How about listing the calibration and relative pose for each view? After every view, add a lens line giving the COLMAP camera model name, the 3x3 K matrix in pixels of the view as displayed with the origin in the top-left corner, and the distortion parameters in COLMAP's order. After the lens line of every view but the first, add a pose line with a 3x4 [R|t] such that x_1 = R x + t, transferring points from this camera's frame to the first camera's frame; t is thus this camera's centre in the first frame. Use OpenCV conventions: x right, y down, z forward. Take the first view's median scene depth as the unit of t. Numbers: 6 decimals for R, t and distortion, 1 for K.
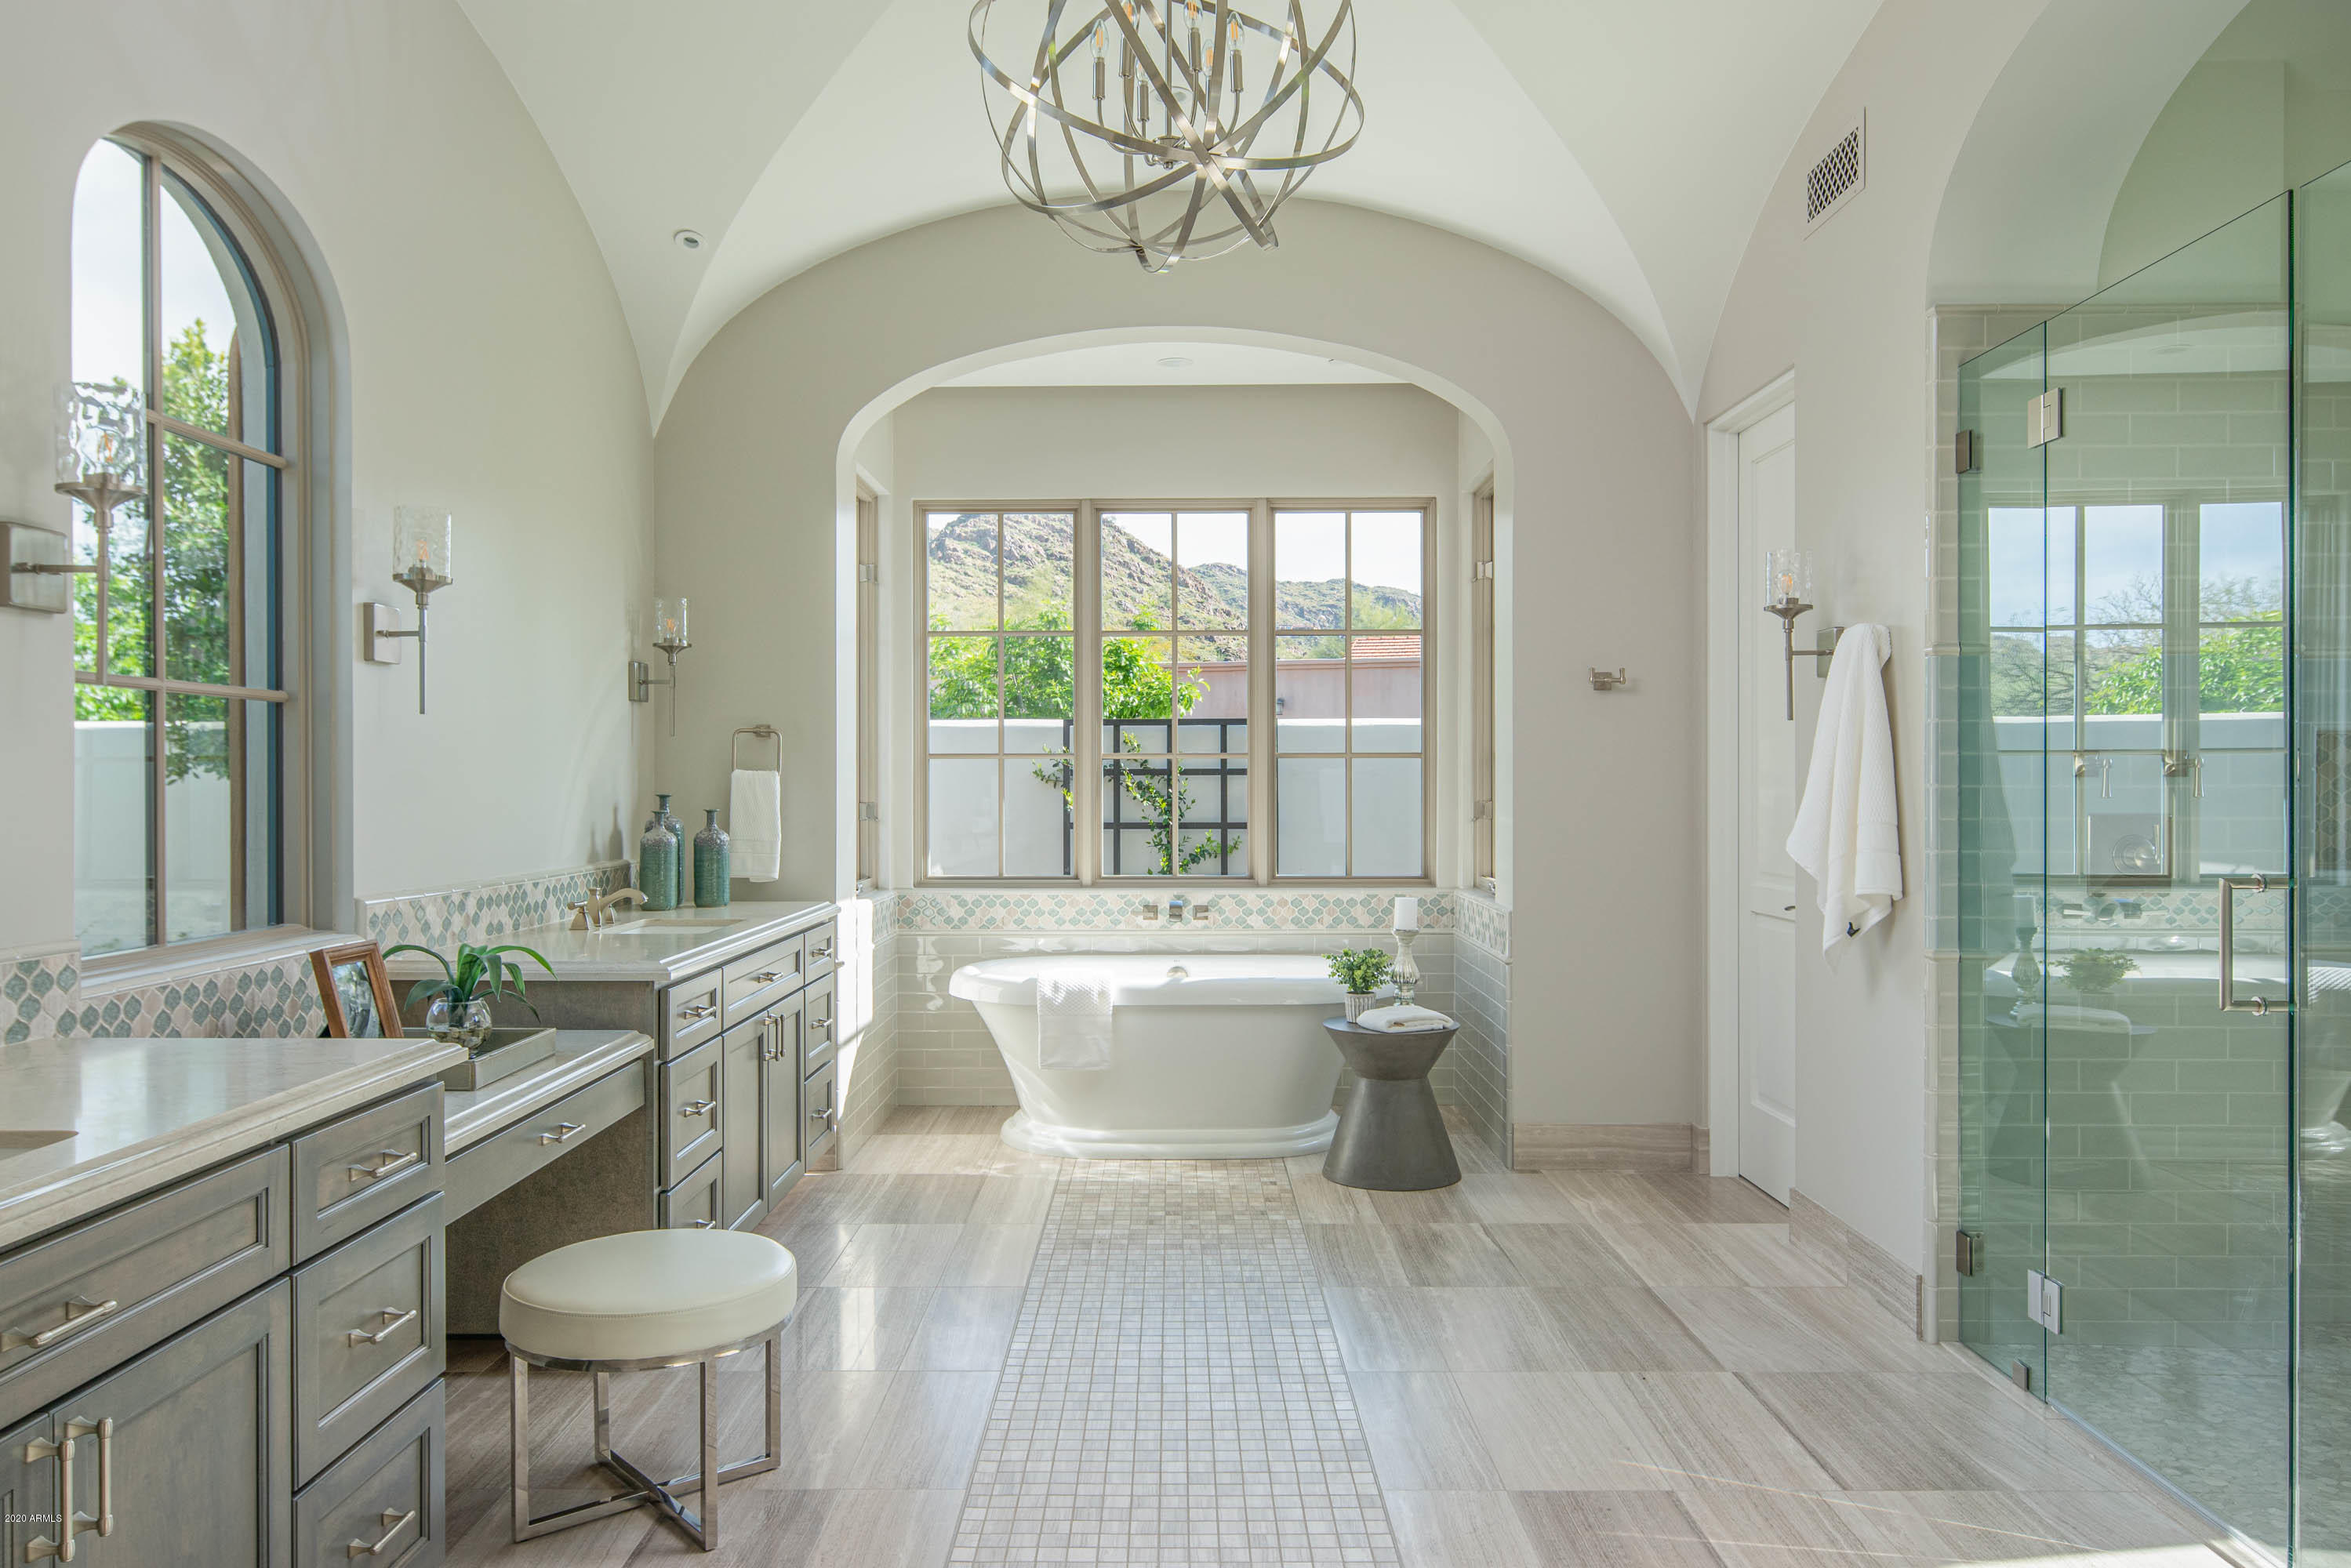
lens RADIAL K [[1343.7, 0, 1175.5], [0, 1343.7, 784.0], [0, 0, 1]] dist [0.001375, -0.016688]
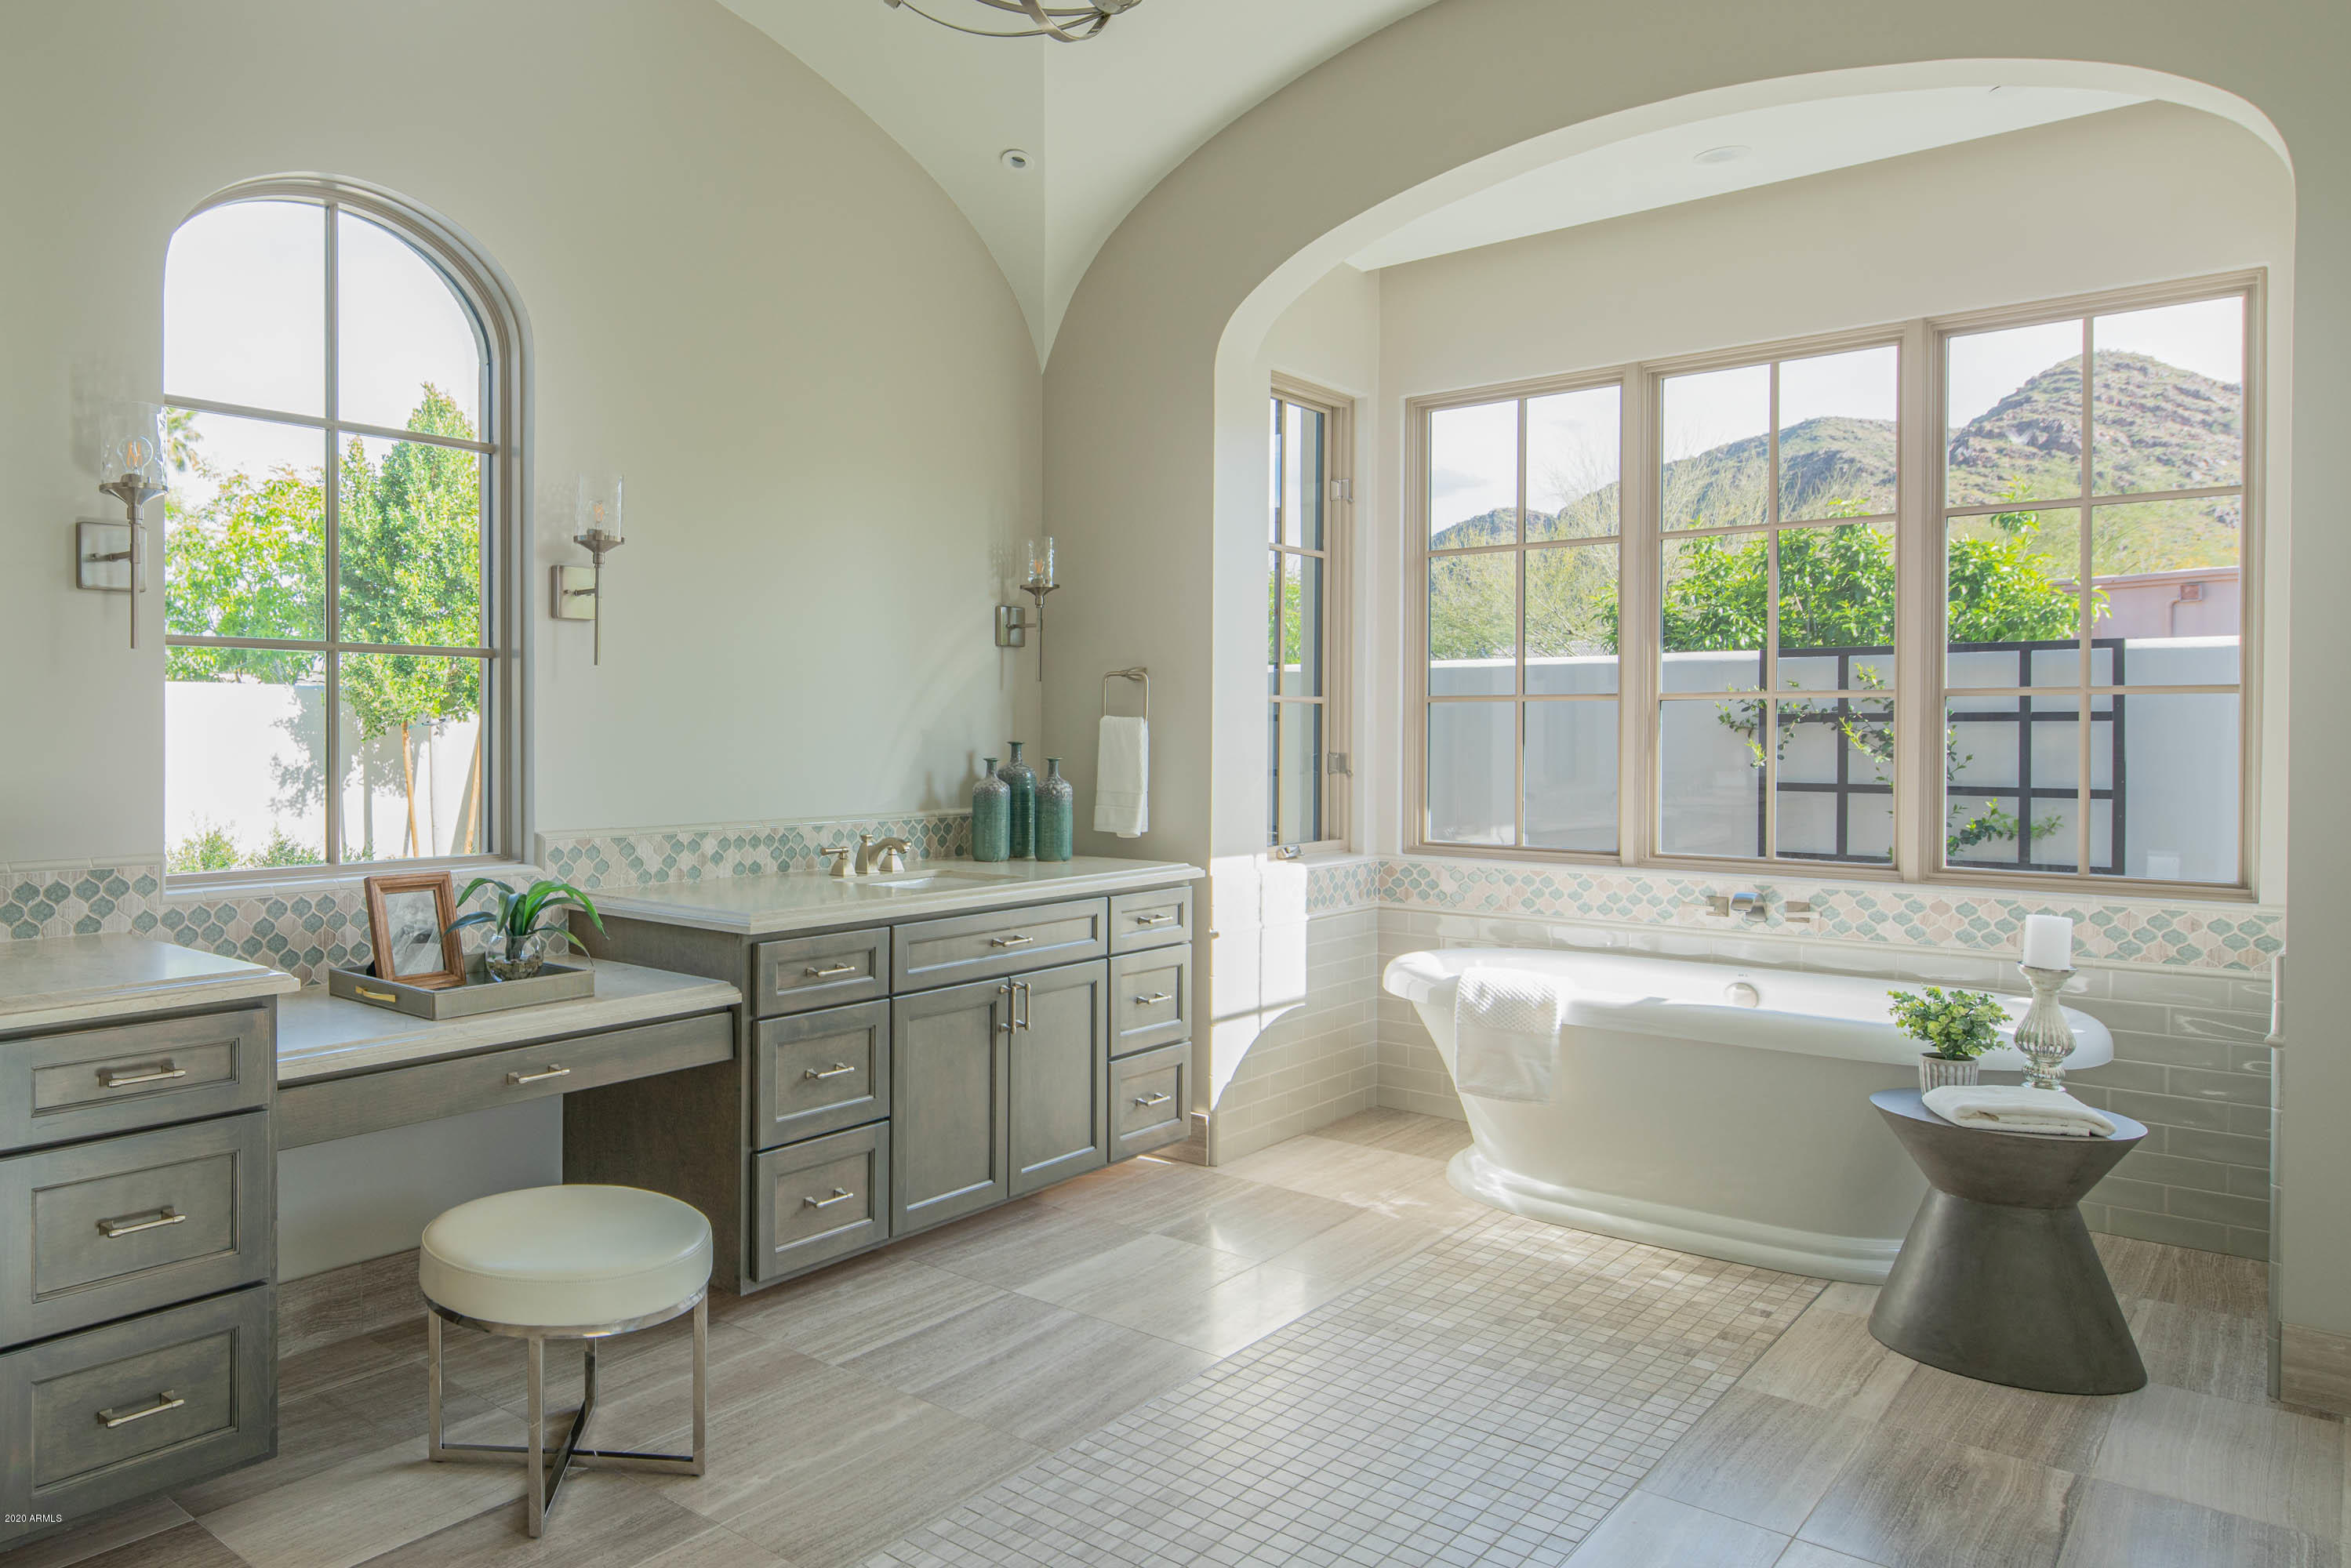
lens RADIAL K [[1404.1, 0, 1174.4], [0, 1404.1, 735.6], [0, 0, 1]] dist [0.004793, -0.010525]
pose [[0.762927, 0.005505, -0.646461, 0.300246], [-0.003387, 0.999984, 0.004518, -0.001314], [0.646475, -0.001258, 0.762934, 0.251693]]
